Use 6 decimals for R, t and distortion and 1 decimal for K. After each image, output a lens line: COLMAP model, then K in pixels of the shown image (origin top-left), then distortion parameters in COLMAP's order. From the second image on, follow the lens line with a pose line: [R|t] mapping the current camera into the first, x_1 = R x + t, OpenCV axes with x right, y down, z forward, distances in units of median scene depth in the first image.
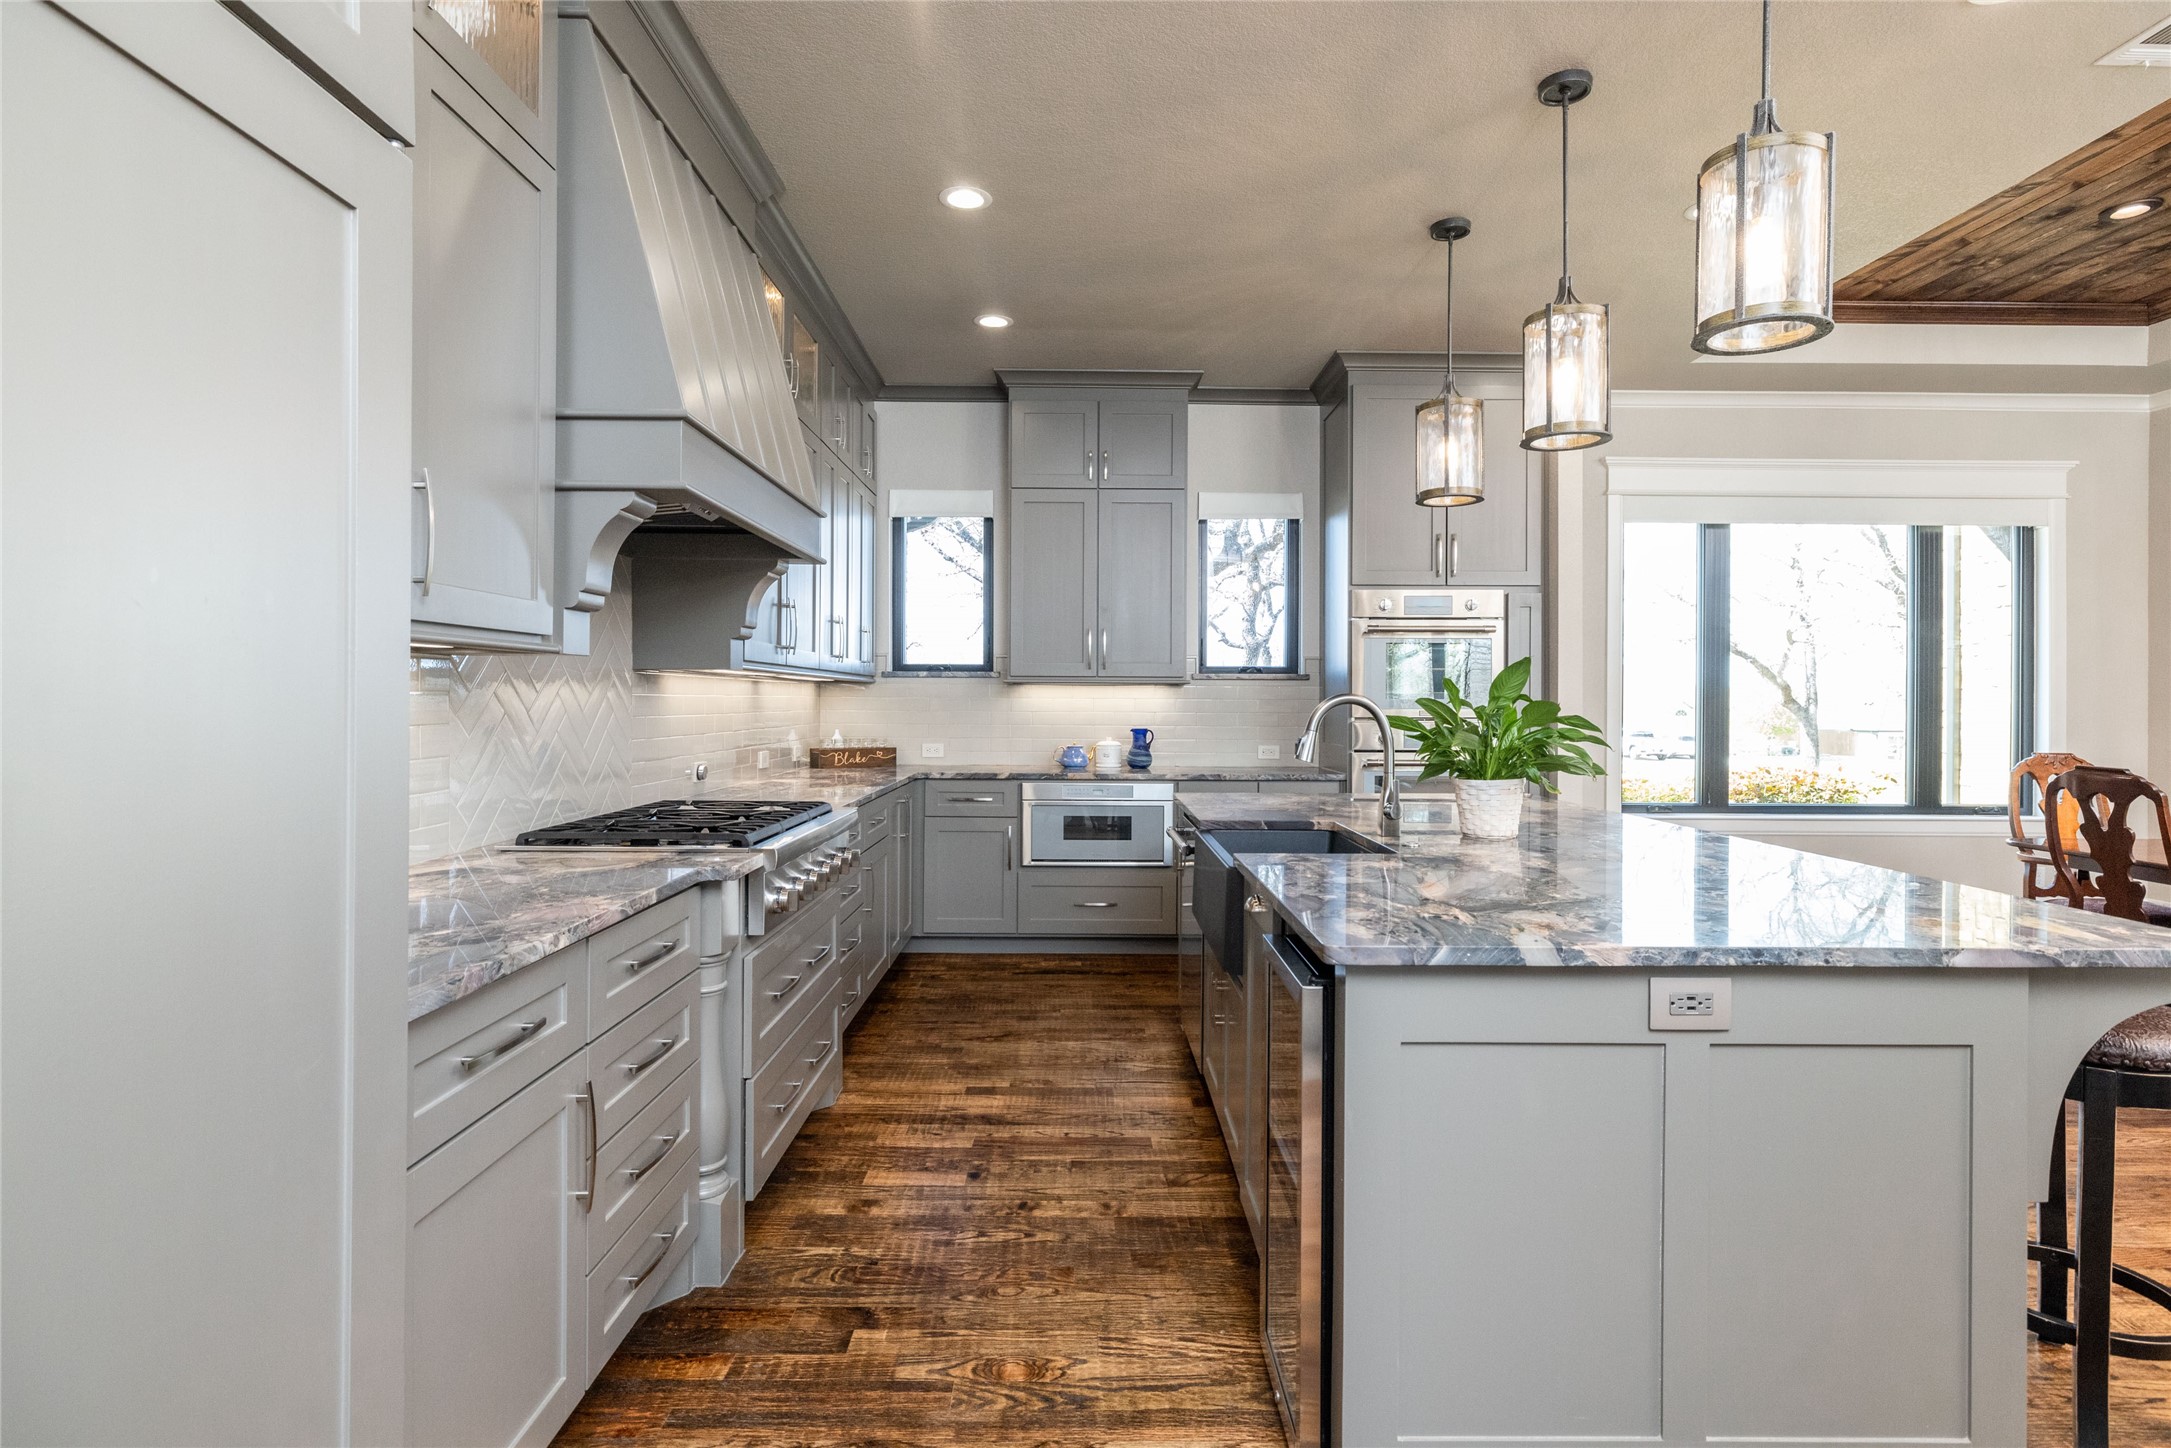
lens RADIAL K [[1118.7, 0, 1096.5], [0, 1118.7, 717.2], [0, 0, 1]] dist [-0.003653, 0.001922]
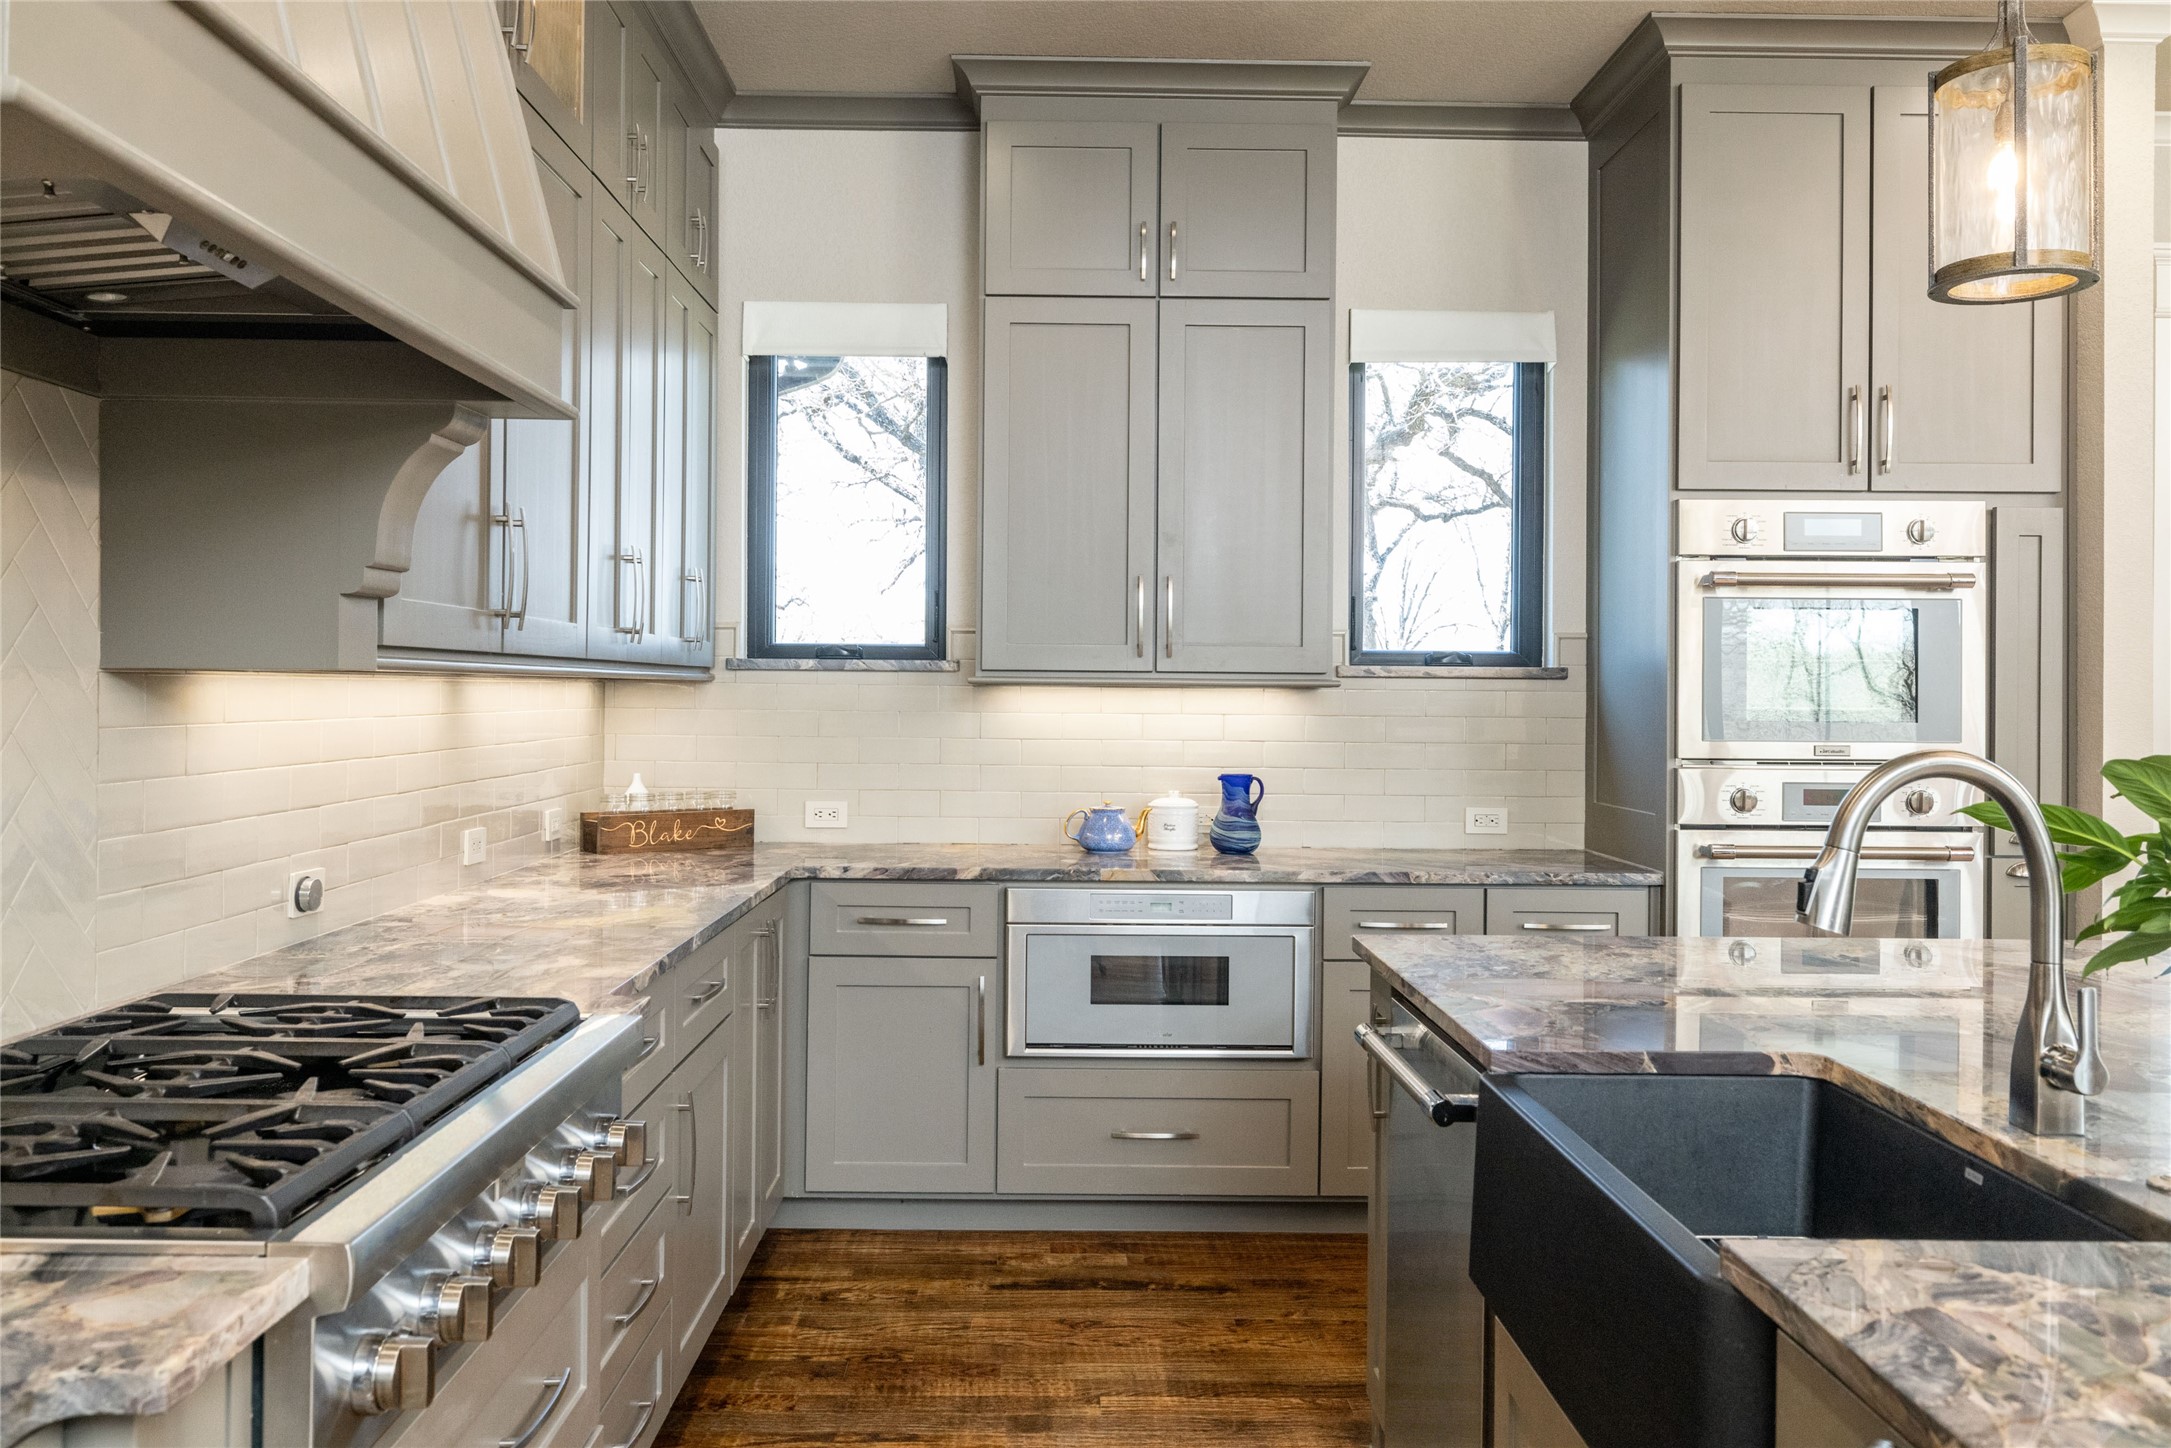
lens RADIAL K [[1773.1, 0, 1079.3], [0, 1773.1, 707.9], [0, 0, 1]] dist [-0.008973, 0.002974]
pose [[0.999986, 0.004501, -0.002789, -0.032021], [-0.004516, 0.999975, -0.005418, -0.016058], [0.002764, 0.005430, 0.999981, 0.212260]]
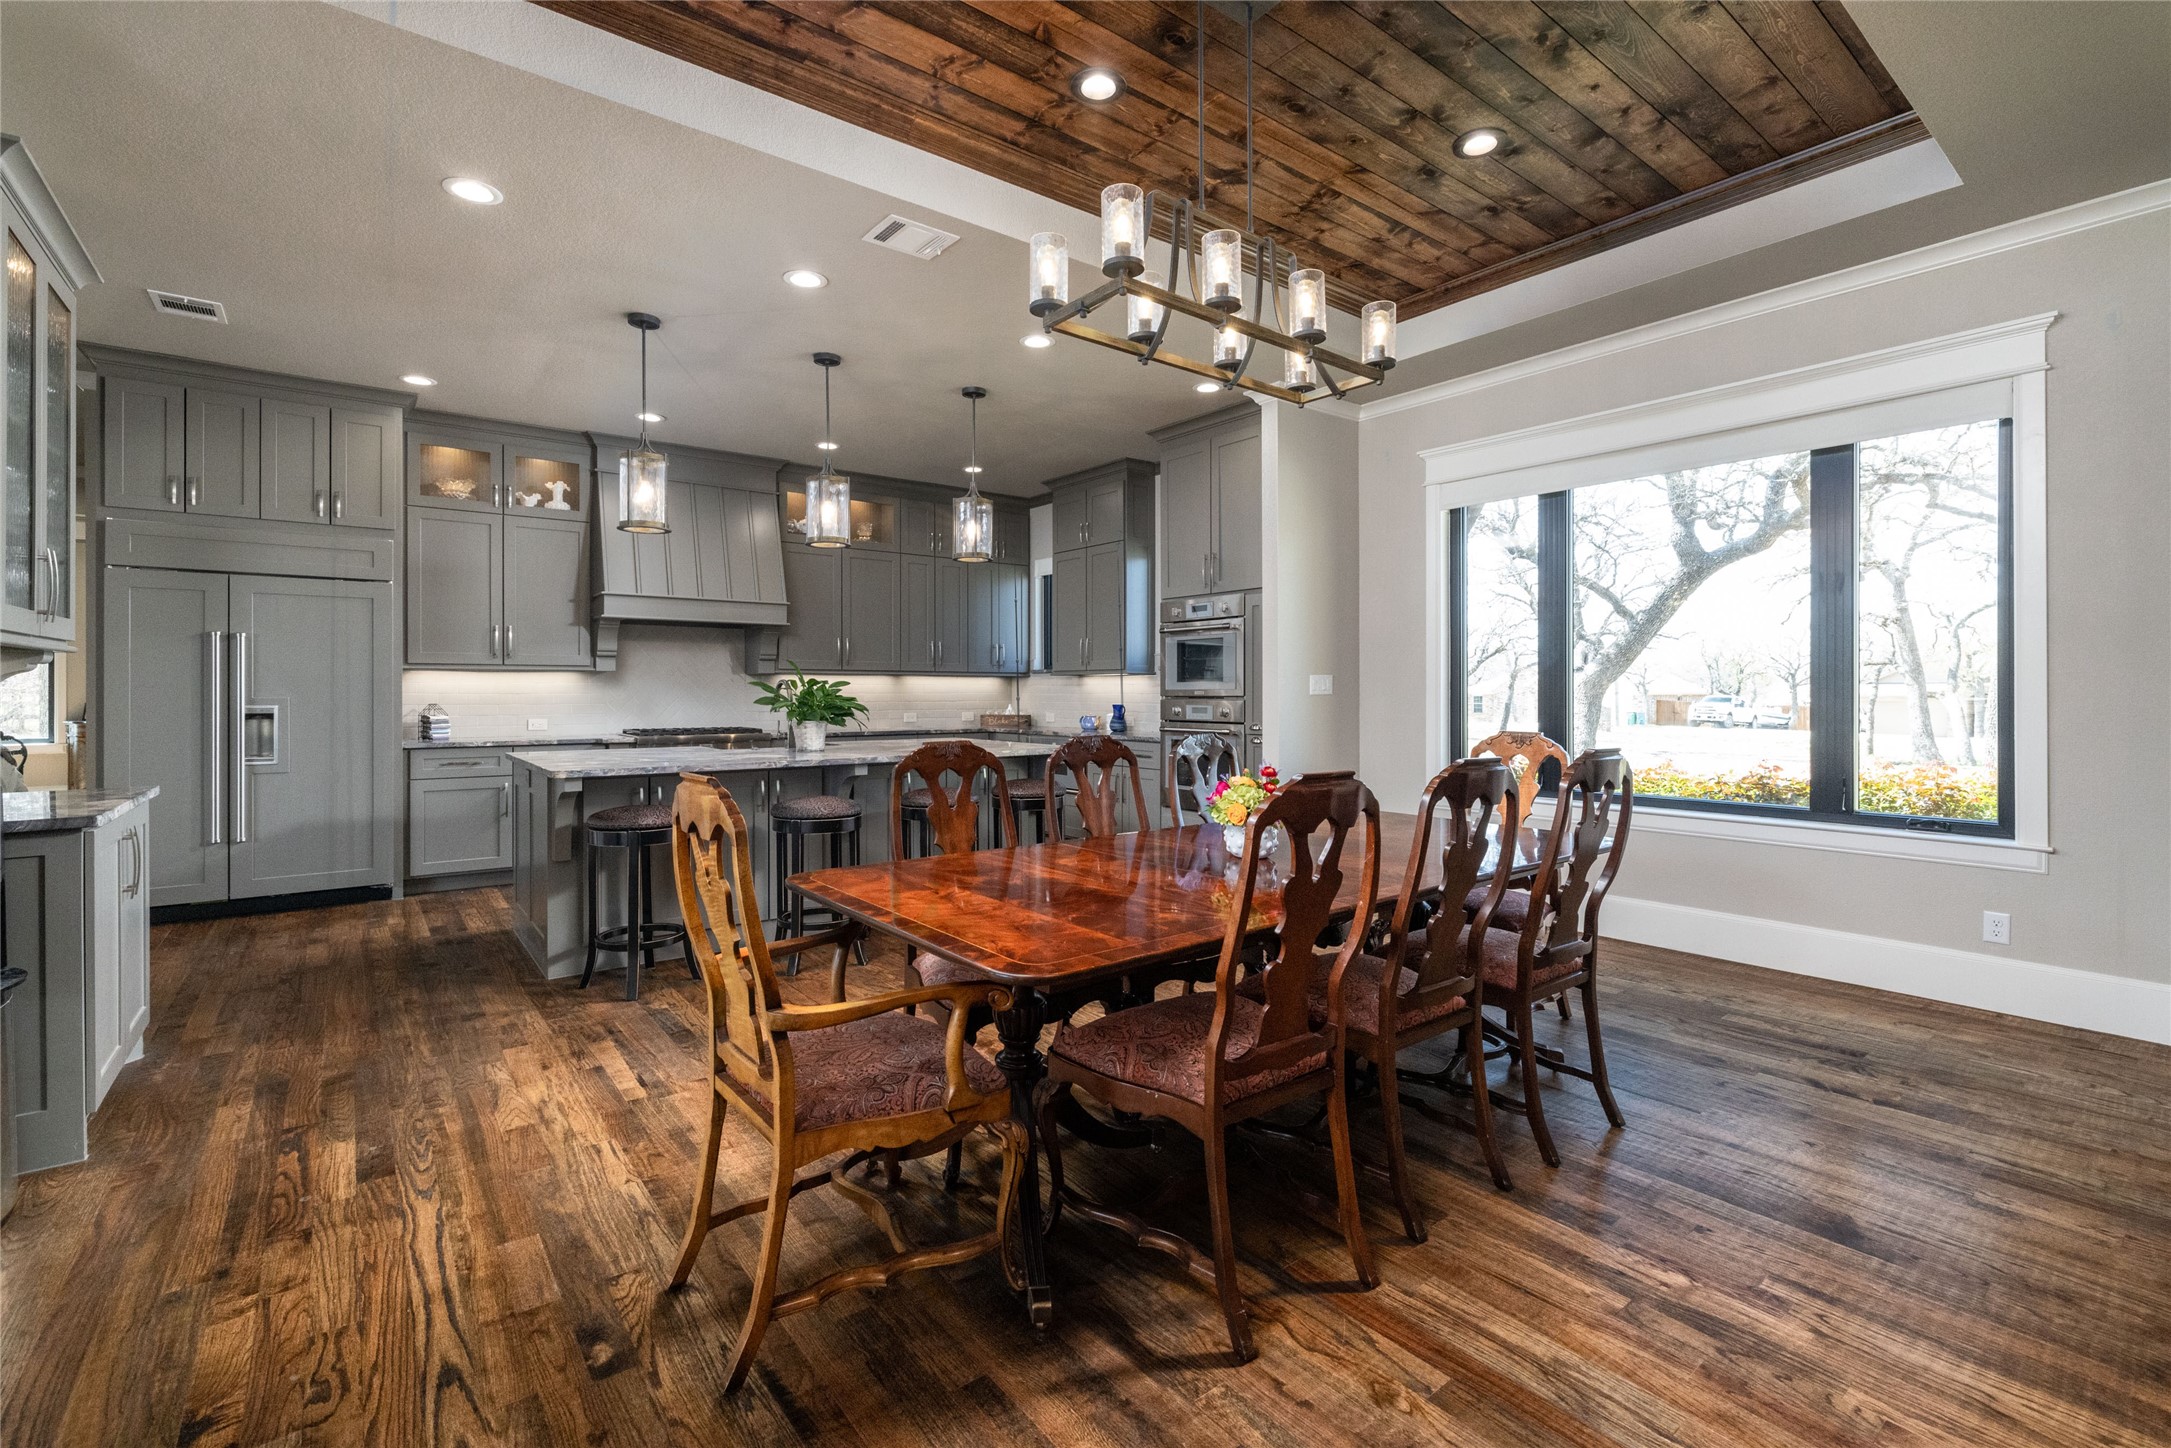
lens RADIAL K [[960.9, 0, 1077.6], [0, 960.9, 706.8], [0, 0, 1]] dist [0.000550, -0.000515]
pose [[0.603271, 0.005710, -0.797516, 1.077846], [0.005956, 0.999914, 0.011665, -0.003071], [0.797514, -0.011787, 0.603186, 0.202489]]
